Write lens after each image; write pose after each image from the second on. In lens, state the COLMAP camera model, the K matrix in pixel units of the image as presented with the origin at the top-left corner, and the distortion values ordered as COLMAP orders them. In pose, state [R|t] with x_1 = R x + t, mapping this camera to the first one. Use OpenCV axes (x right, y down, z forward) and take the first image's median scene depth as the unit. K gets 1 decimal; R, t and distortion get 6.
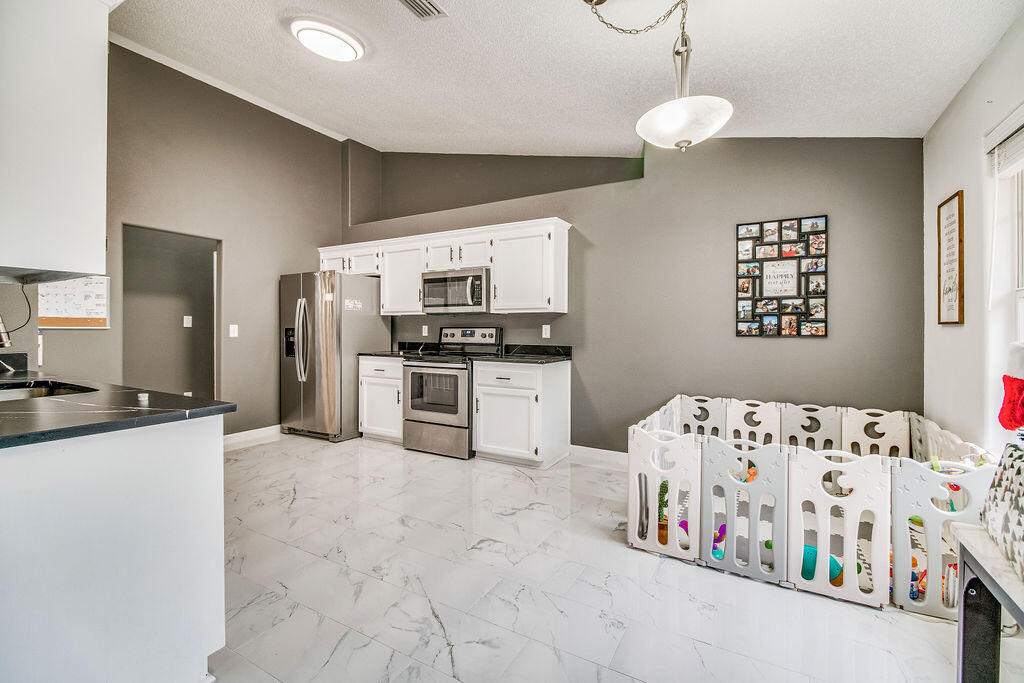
lens RADIAL K [[447.4, 0, 511.9], [0, 447.4, 330.8], [0, 0, 1]] dist [0.001891, -0.008813]
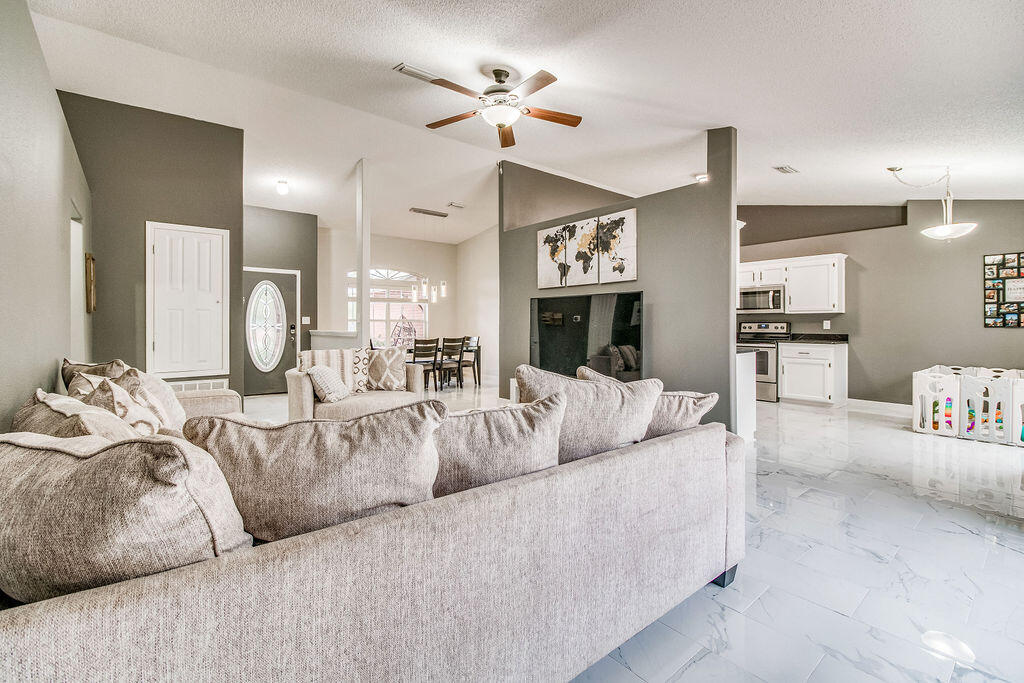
lens RADIAL K [[447.1, 0, 499.6], [0, 447.1, 324.2], [0, 0, 1]] dist [-0.003522, -0.008550]
pose [[0.927599, -0.003944, -0.373556, -0.404211], [0.002229, 0.999985, -0.005023, 0.004233], [0.373570, 0.003827, 0.927594, -0.862686]]
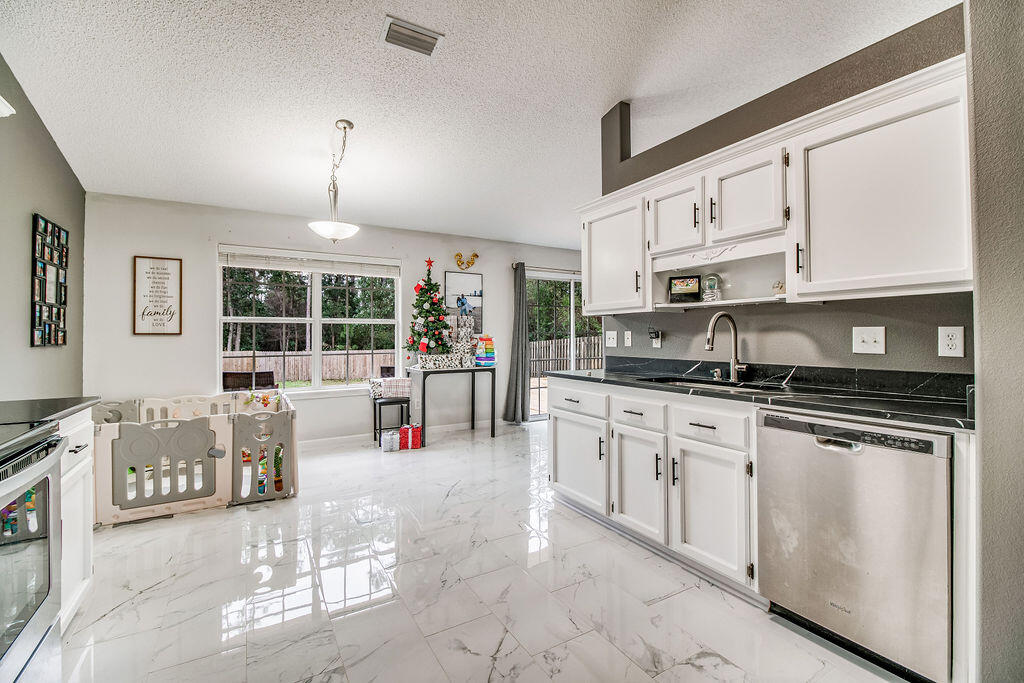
lens RADIAL K [[447.4, 0, 511.9], [0, 447.4, 330.8], [0, 0, 1]] dist [0.001891, -0.008813]
pose [[-0.868923, 0.007970, 0.494883, -0.561485], [0.004868, 0.999960, -0.007556, -0.006261], [-0.494923, -0.004156, -0.868927, 1.058537]]
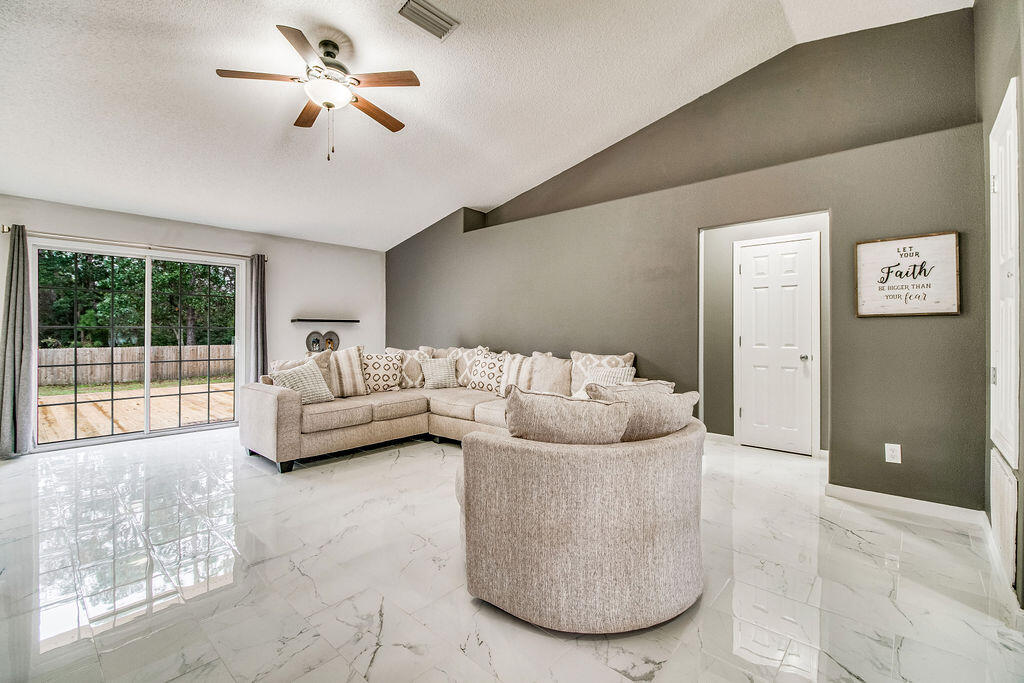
lens RADIAL K [[447.4, 0, 511.9], [0, 447.4, 330.8], [0, 0, 1]] dist [0.001891, -0.008813]
pose [[-0.979149, -0.003565, 0.203114, -1.138639], [-0.002864, 0.999989, 0.003745, -0.006639], [-0.203126, 0.003085, -0.979148, 0.550877]]
